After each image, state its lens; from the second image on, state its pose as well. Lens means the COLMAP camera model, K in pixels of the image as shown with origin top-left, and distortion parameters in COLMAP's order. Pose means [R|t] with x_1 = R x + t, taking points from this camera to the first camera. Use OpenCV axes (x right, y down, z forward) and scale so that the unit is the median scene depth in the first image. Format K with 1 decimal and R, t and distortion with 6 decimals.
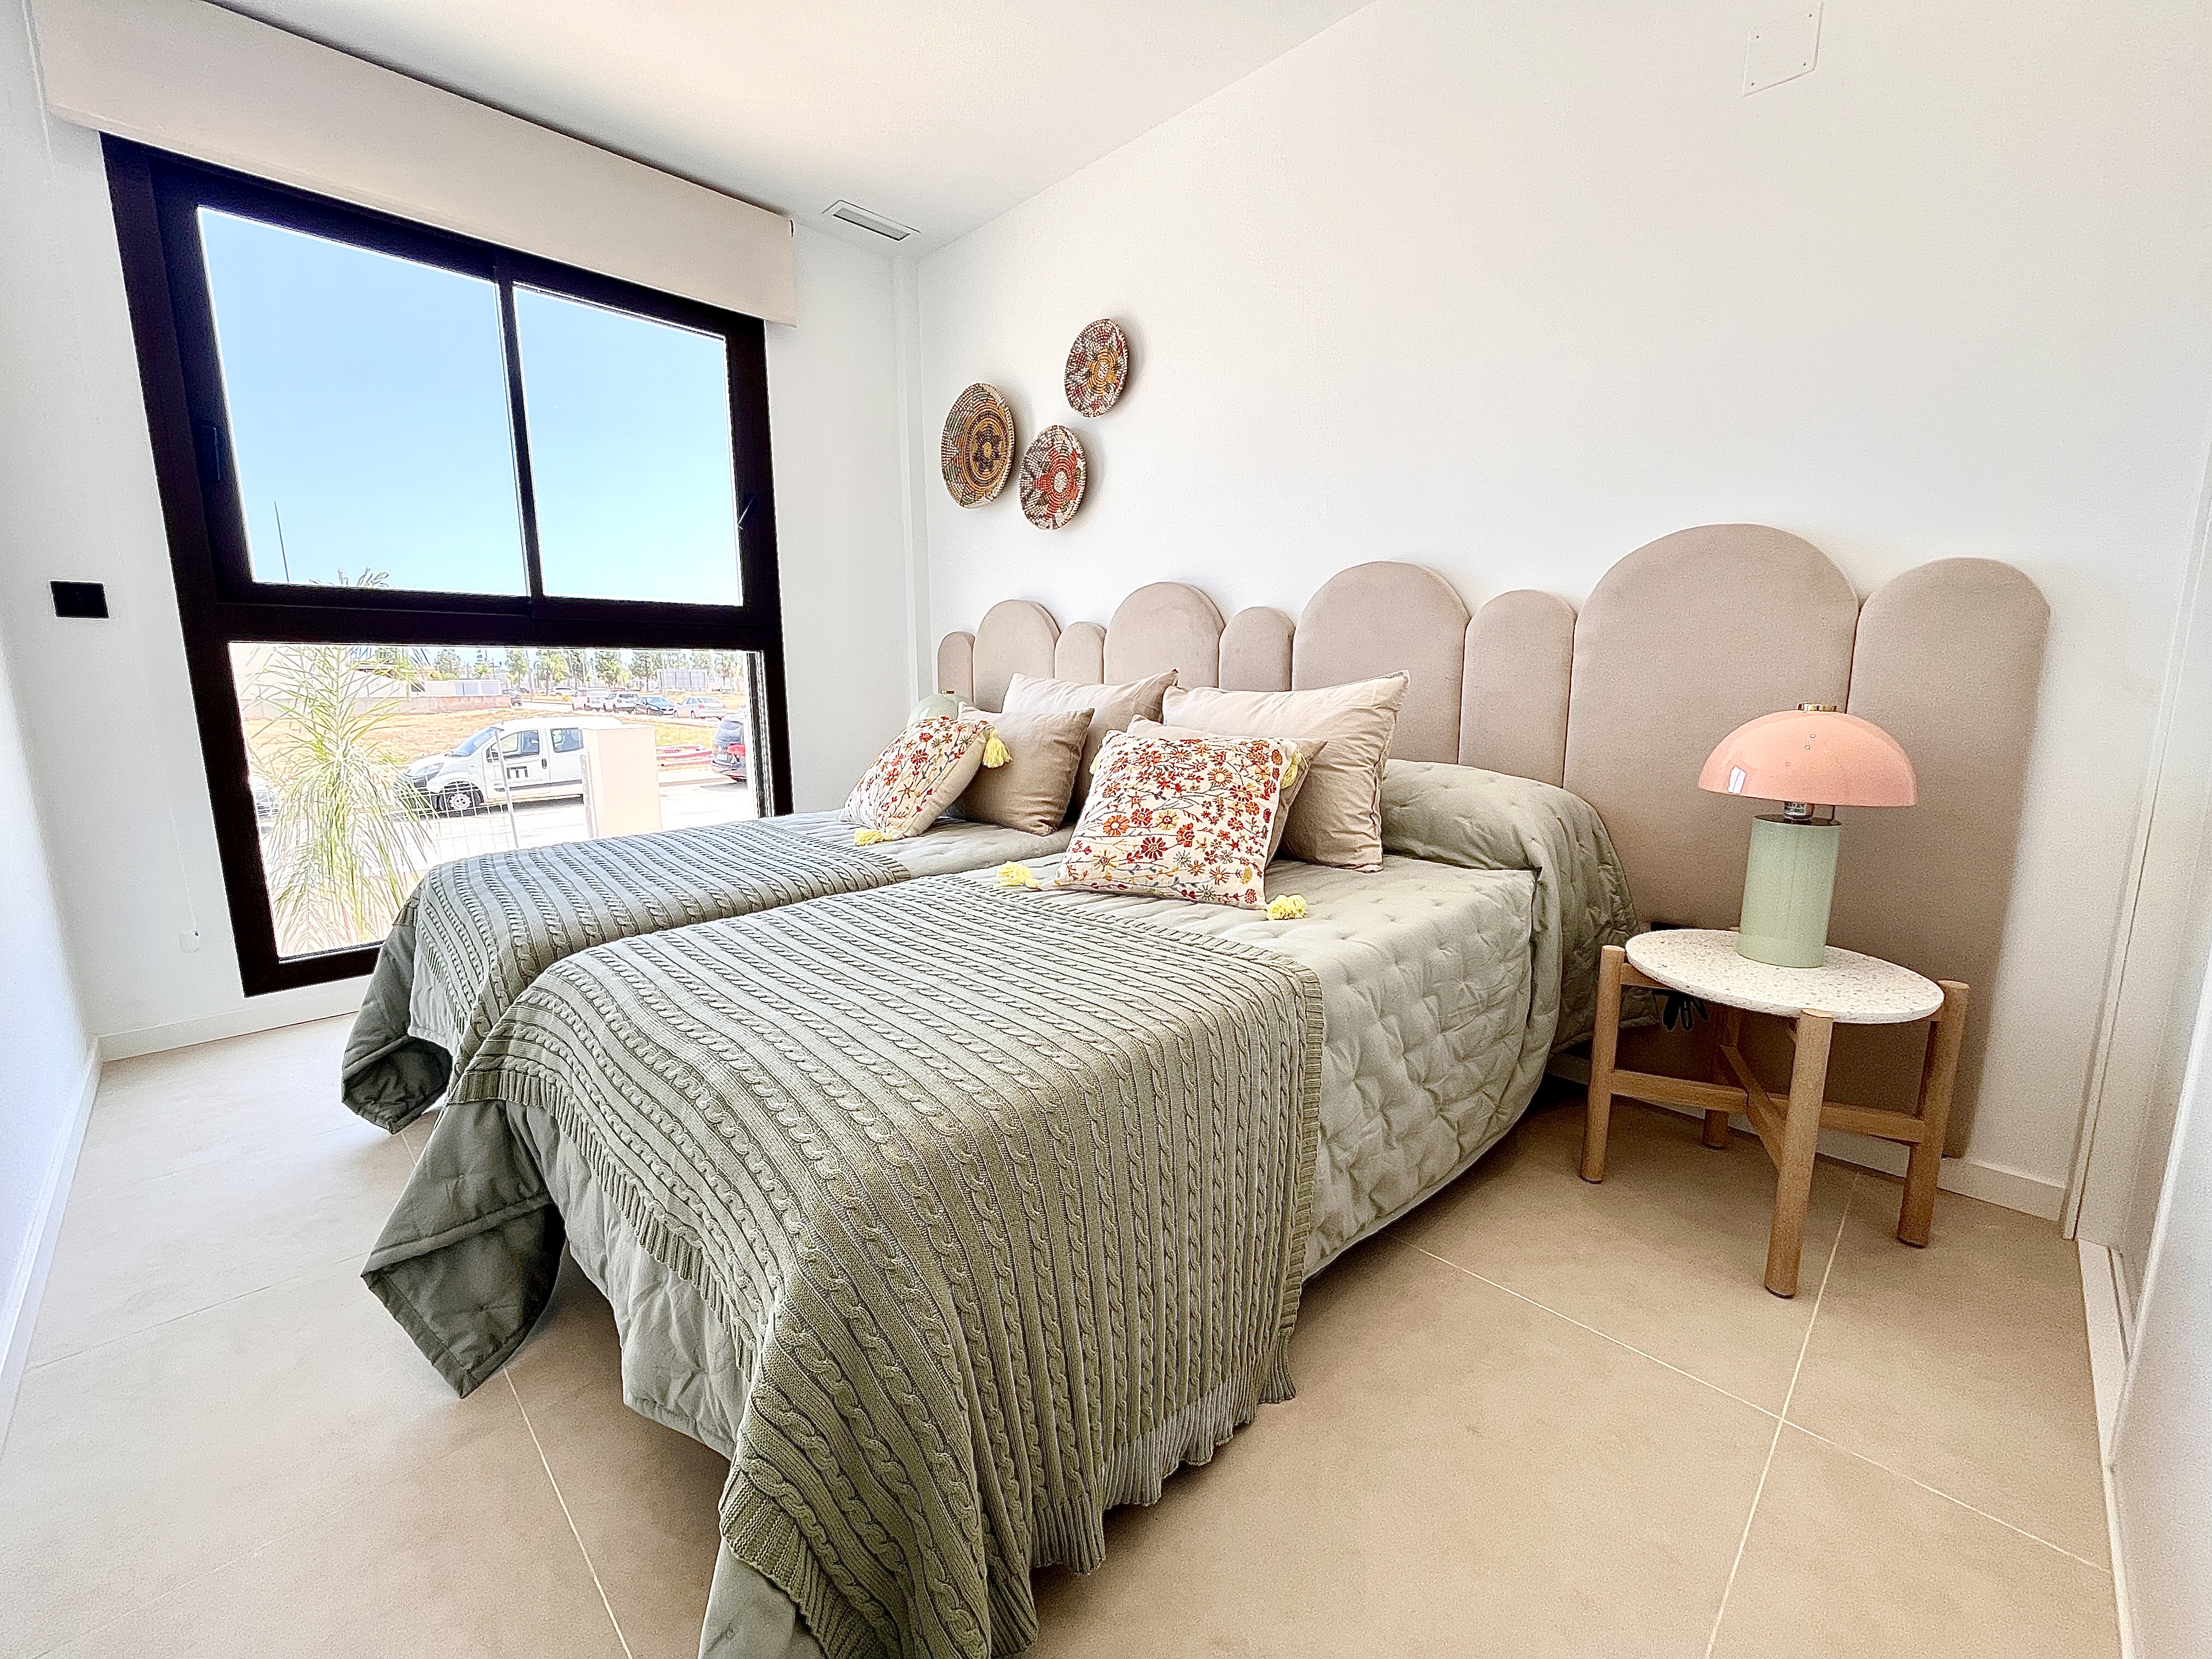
lens RADIAL K [[896.1, 0, 1102.6], [0, 896.1, 822.0], [0, 0, 1]] dist [-0.002008, 0.000316]
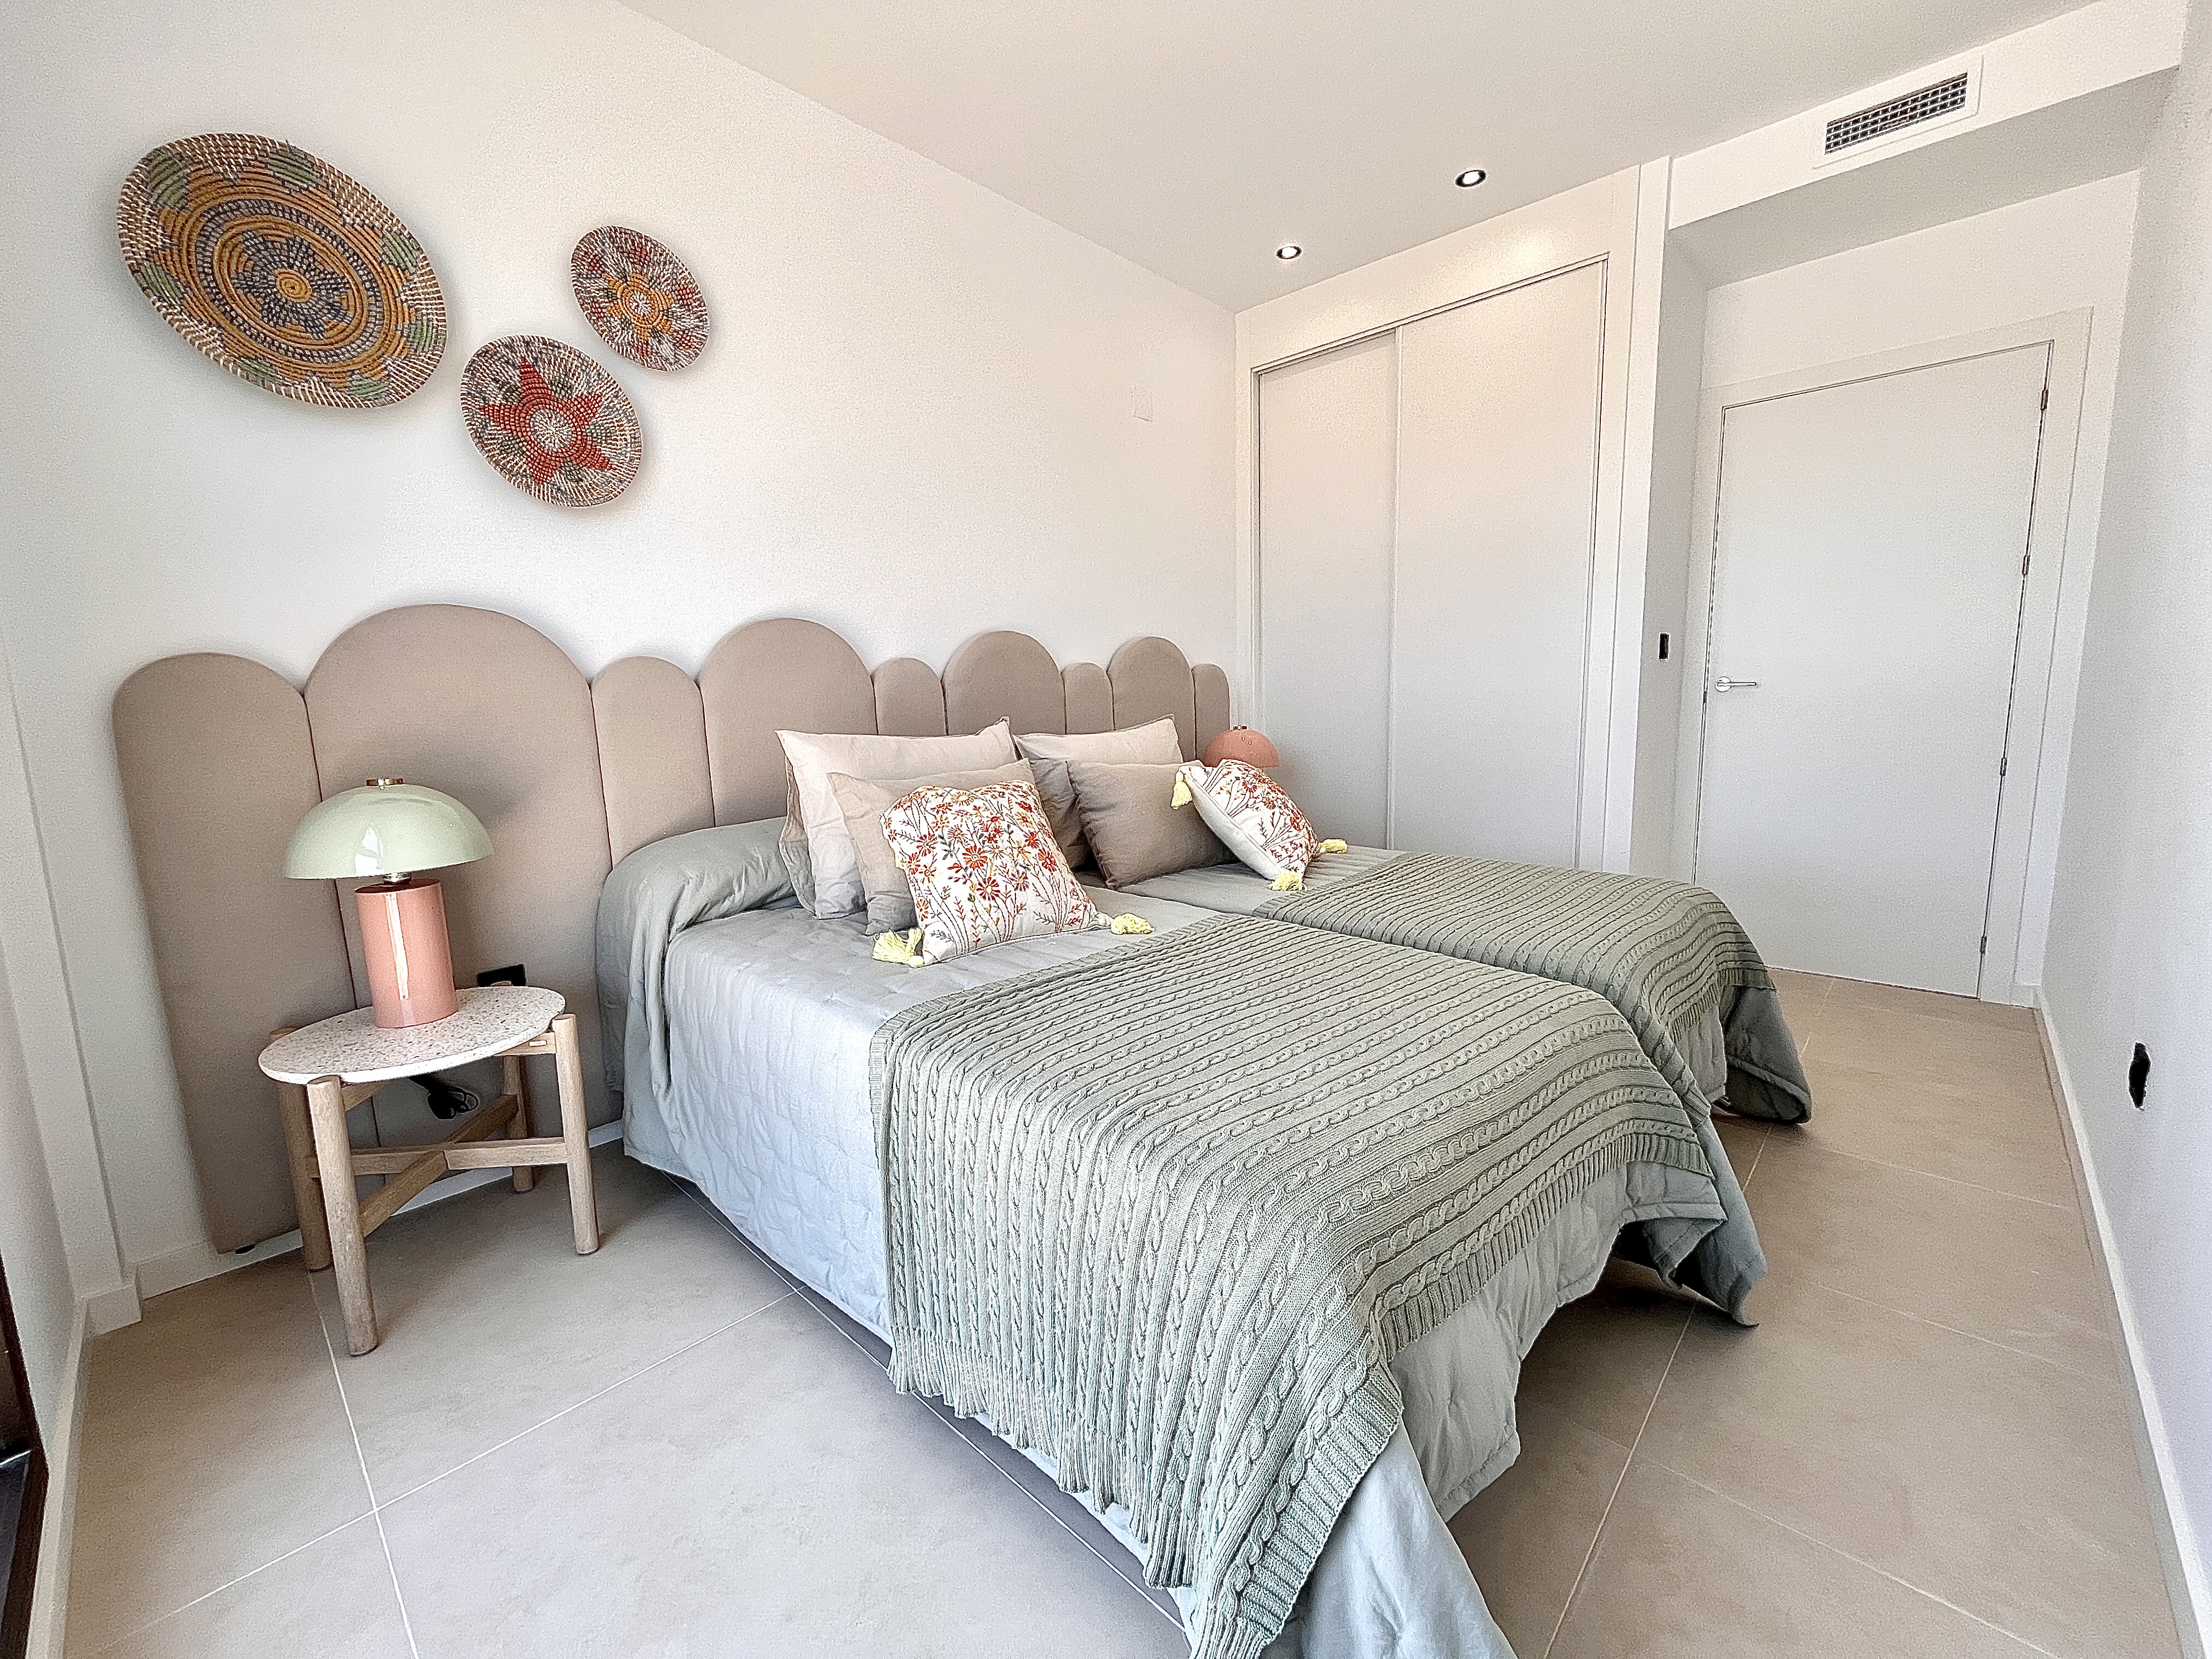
lens RADIAL K [[896.1, 0, 1103.0], [0, 896.1, 835.0], [0, 0, 1]] dist [-0.002008, 0.000316]
pose [[-0.025352, -0.125679, 0.991747, -0.708312], [0.200418, 0.971285, 0.128209, -0.110975], [-0.979382, 0.202014, 0.000564, 0.684803]]
